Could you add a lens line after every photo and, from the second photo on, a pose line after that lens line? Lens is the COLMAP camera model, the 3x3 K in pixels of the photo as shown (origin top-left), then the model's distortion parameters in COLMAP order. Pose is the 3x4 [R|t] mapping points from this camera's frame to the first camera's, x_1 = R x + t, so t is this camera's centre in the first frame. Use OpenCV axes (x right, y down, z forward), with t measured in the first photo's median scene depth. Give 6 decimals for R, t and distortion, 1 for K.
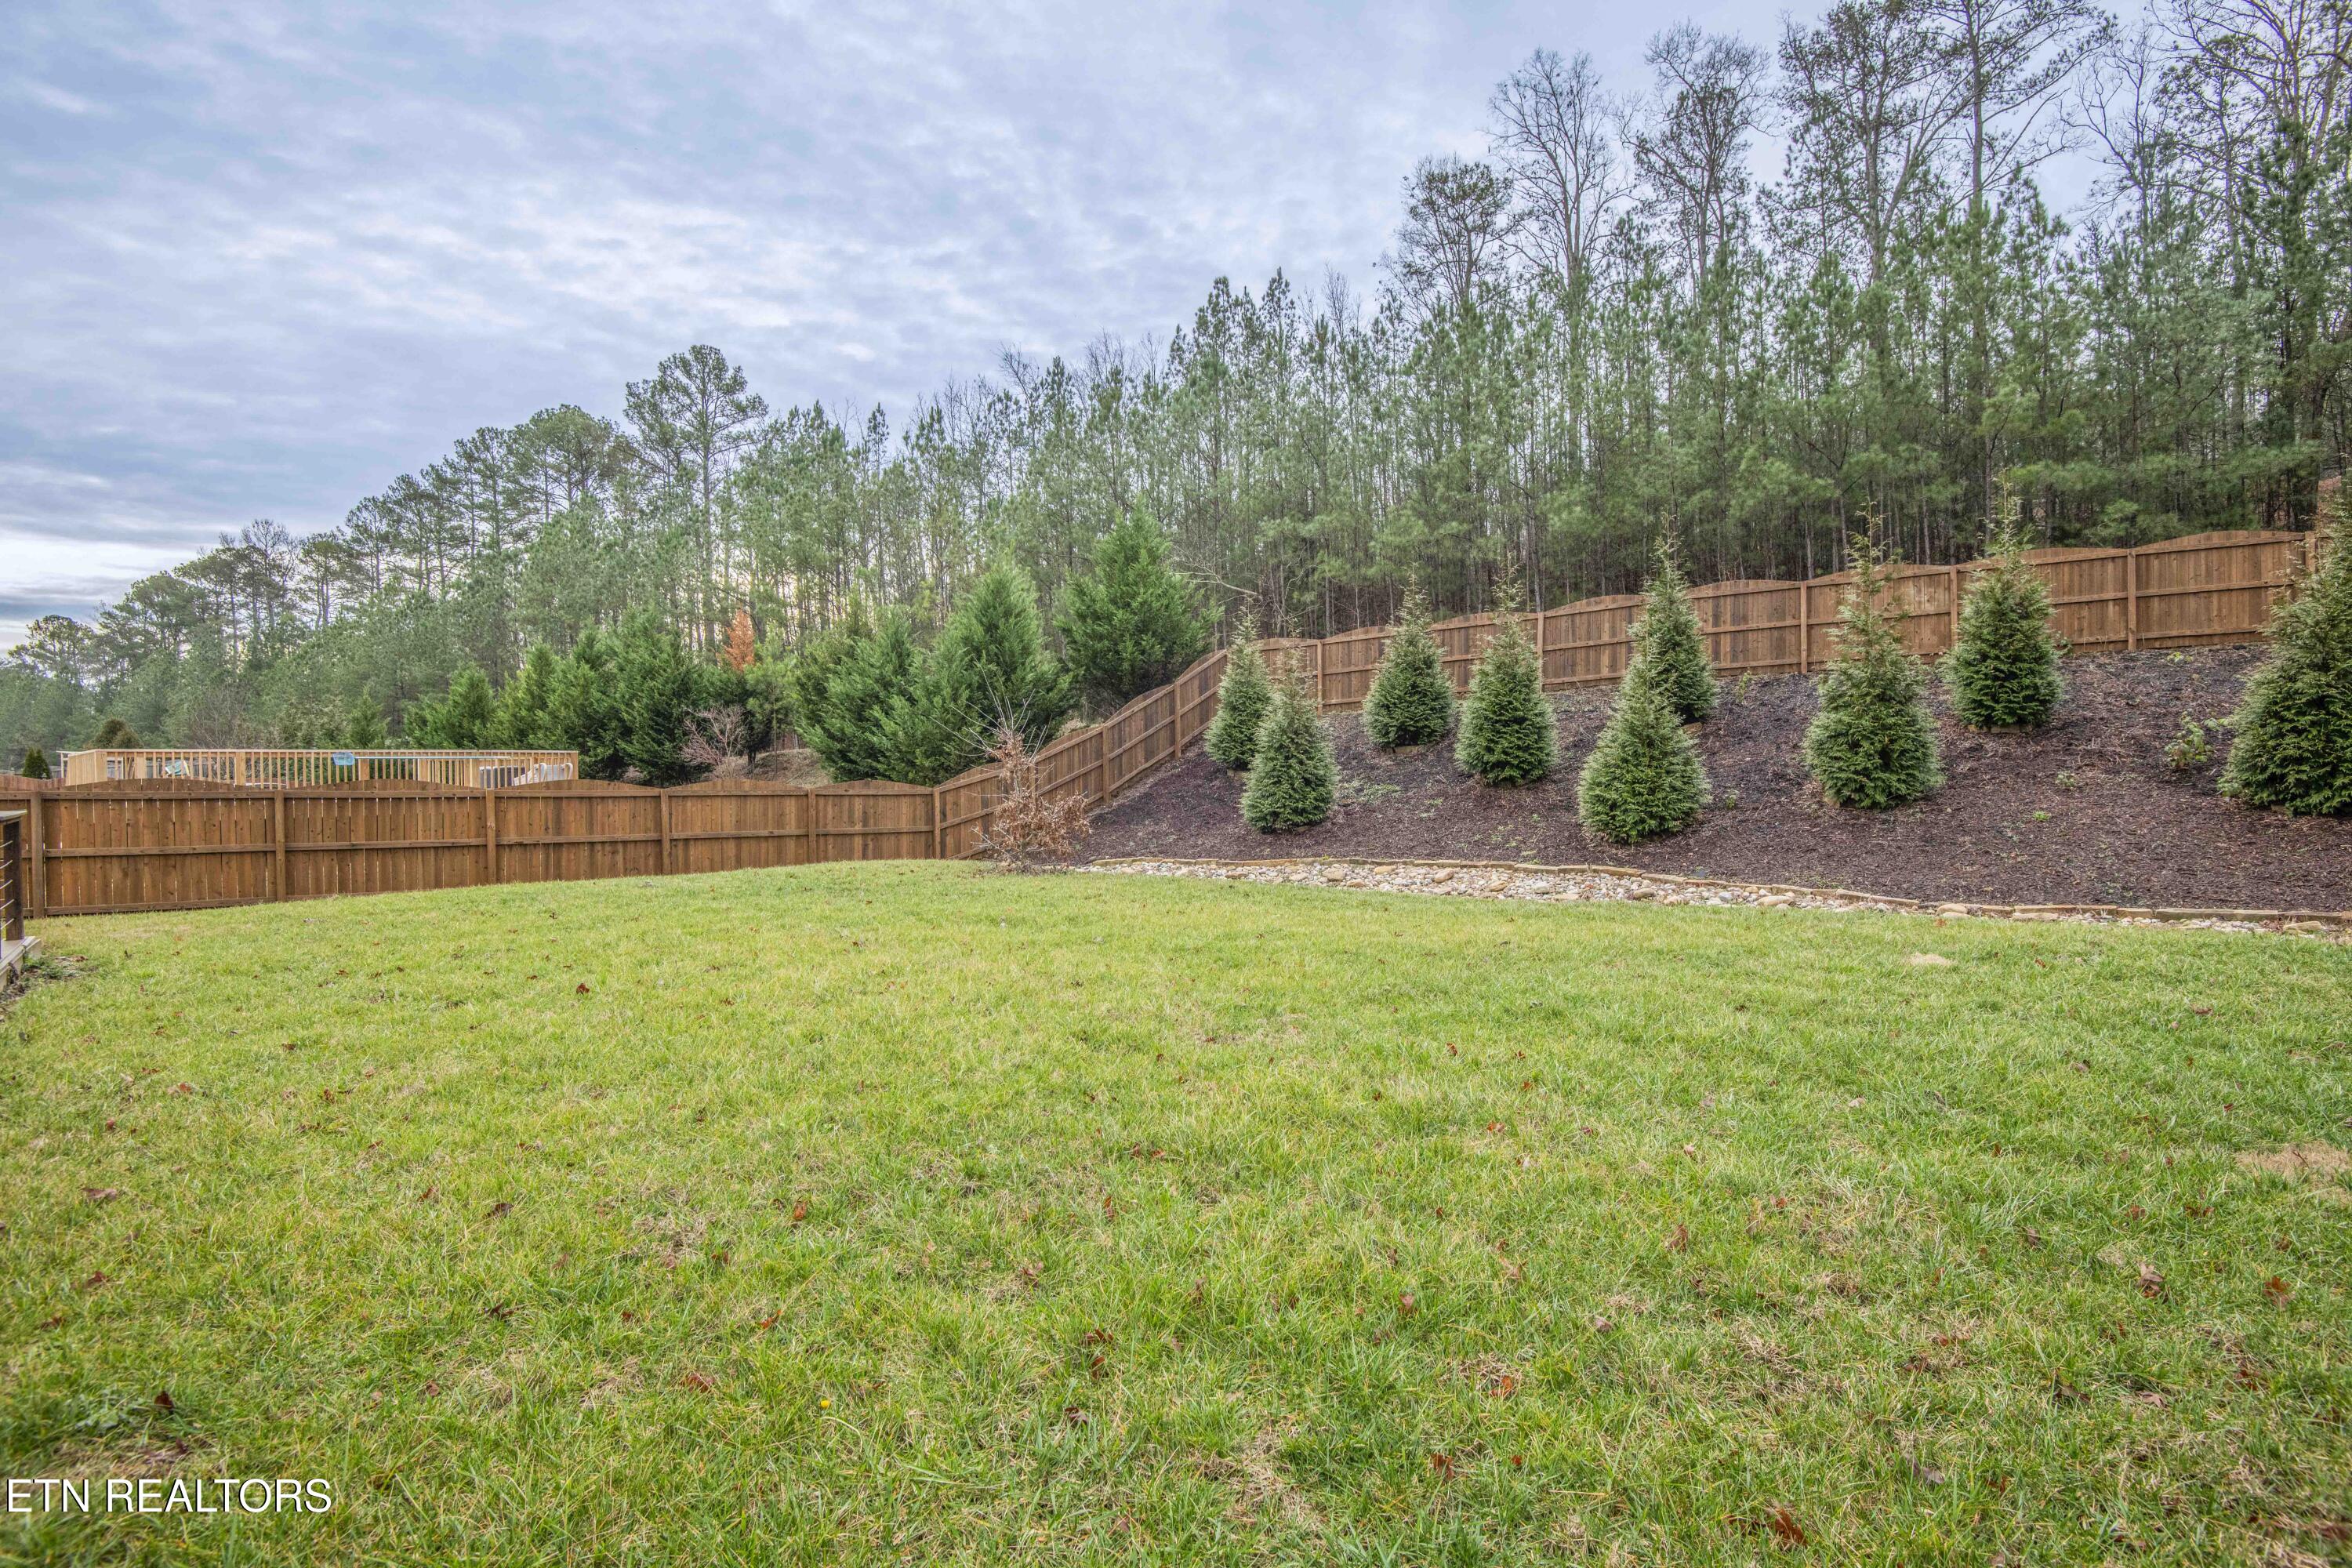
lens RADIAL K [[1095.1, 0, 1184.9], [0, 1095.1, 776.5], [0, 0, 1]] dist [-0.028828, -0.007862]
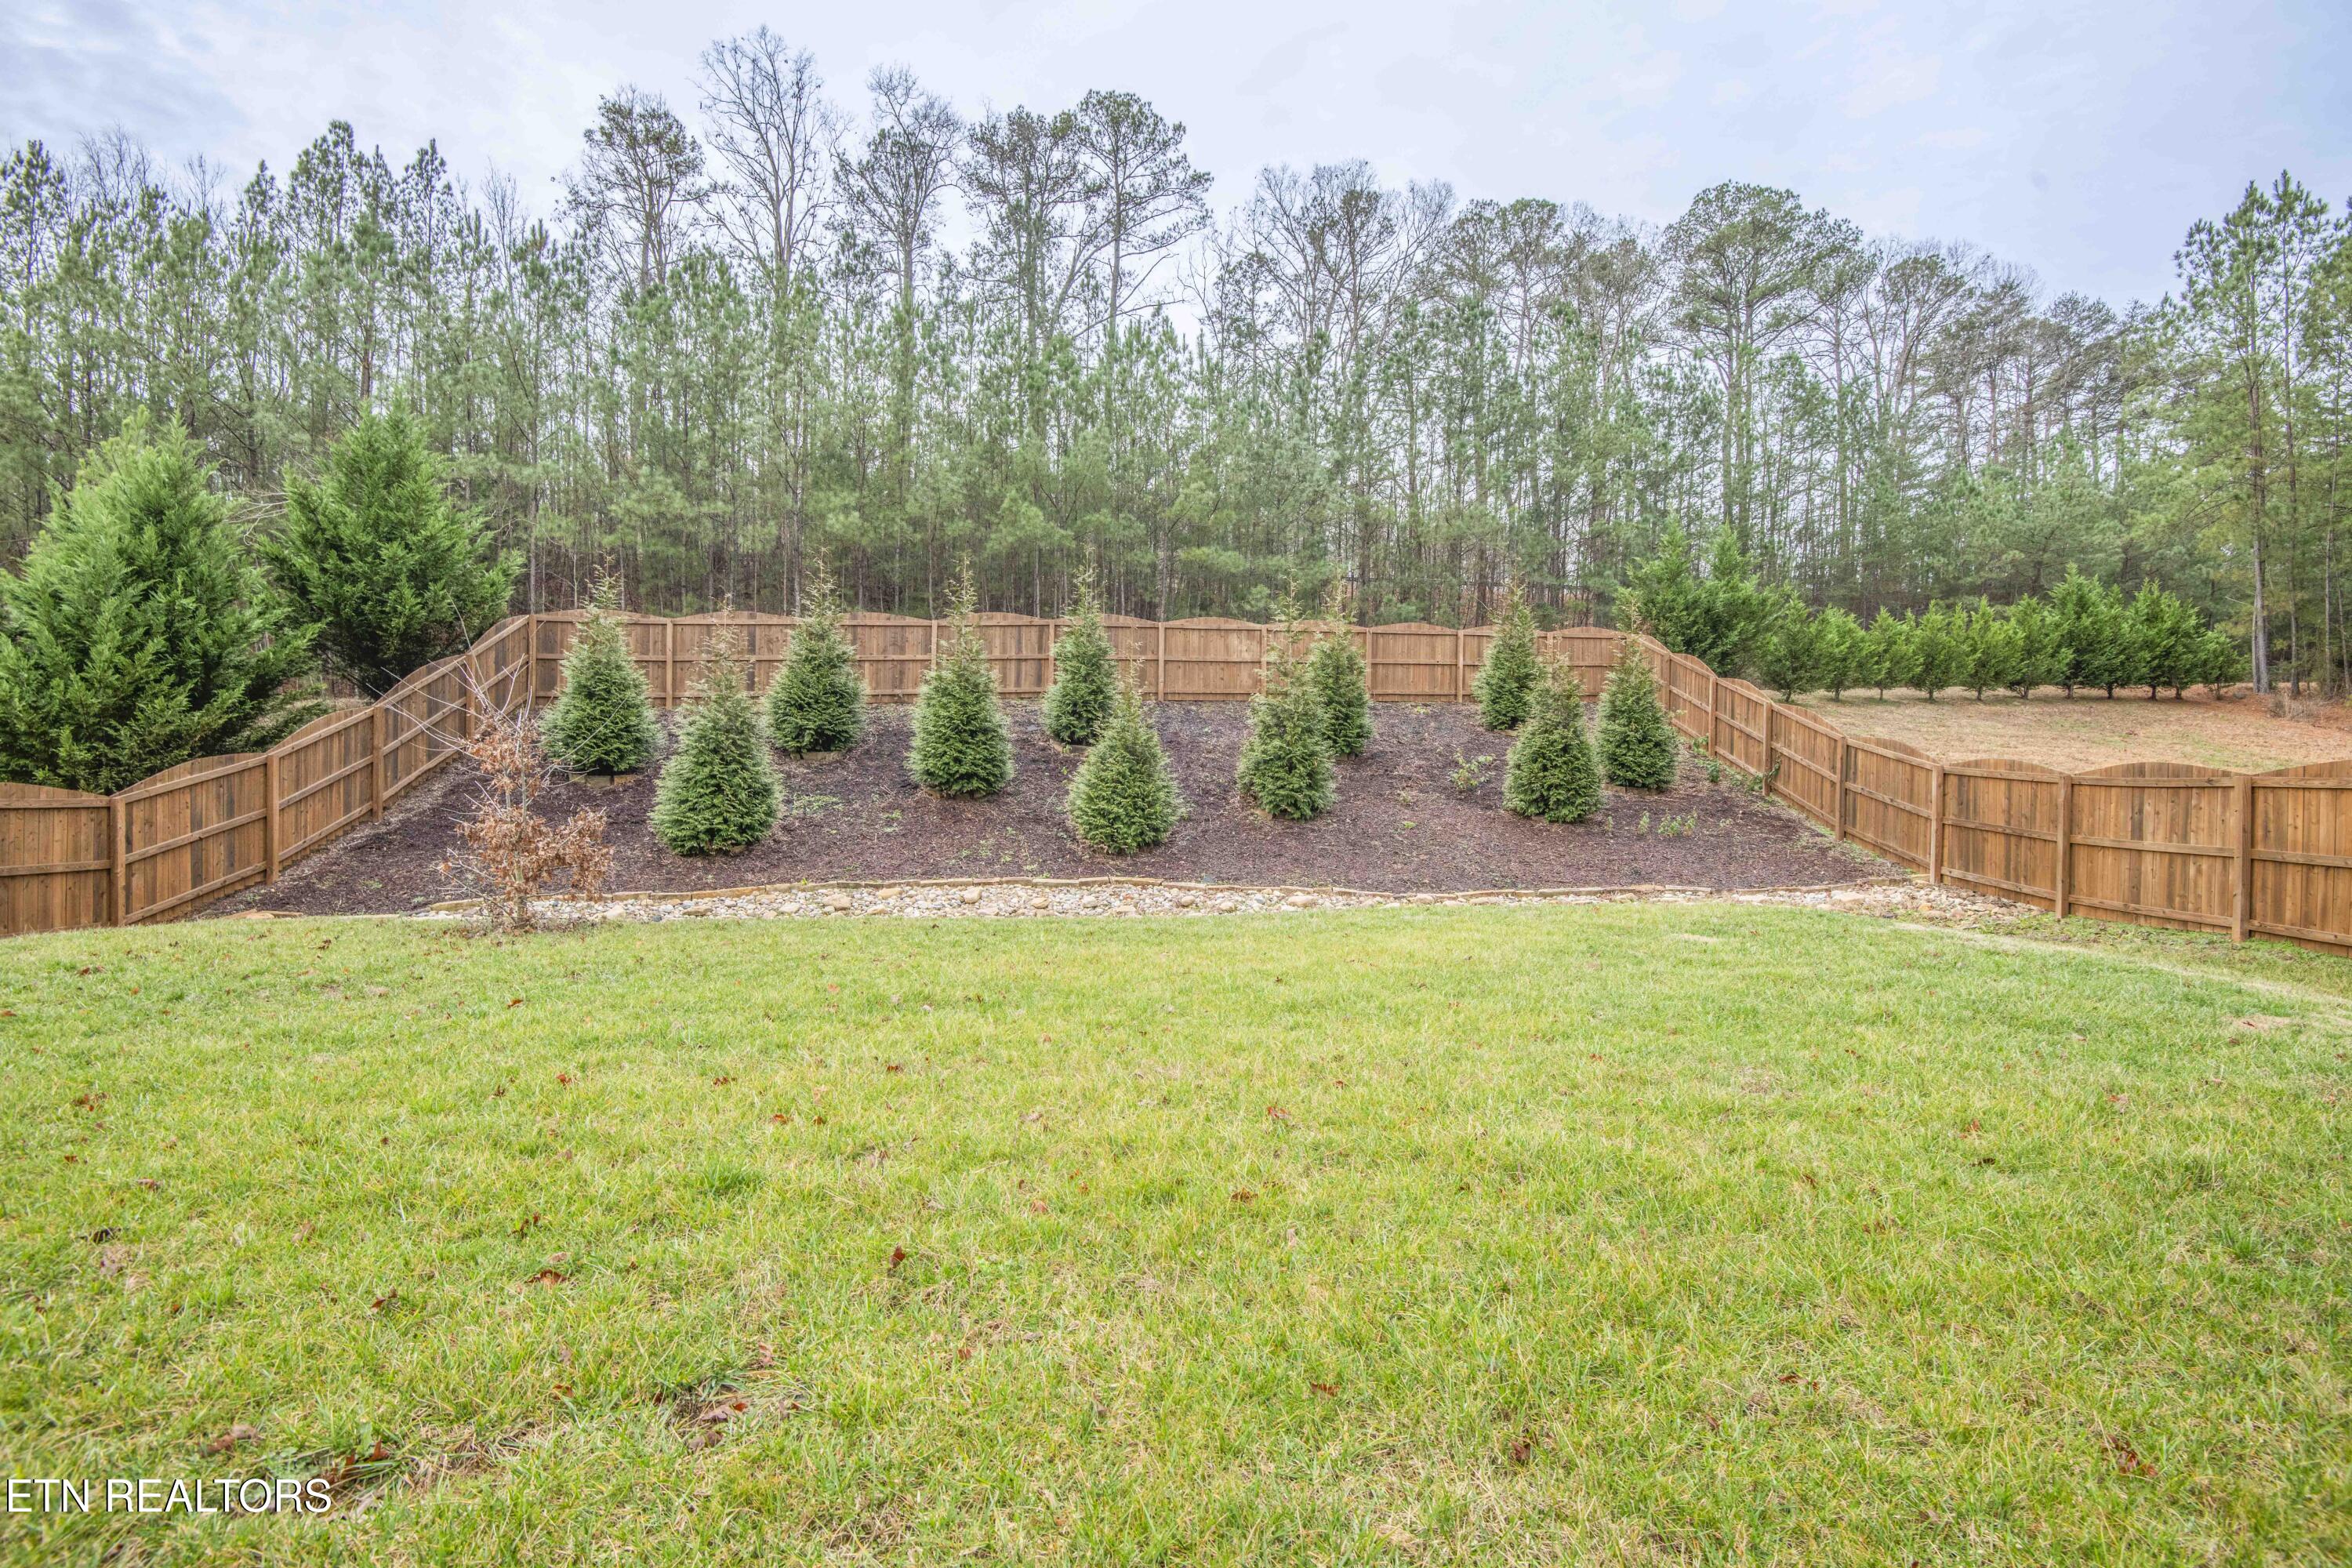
lens RADIAL K [[1095.1, 0, 1184.9], [0, 1095.1, 776.5], [0, 0, 1]] dist [-0.028828, -0.007862]
pose [[0.685885, 0.018618, 0.727472, -0.214902], [-0.014194, 0.999825, -0.012206, -0.001311], [-0.727572, -0.001954, 0.686029, 0.157680]]
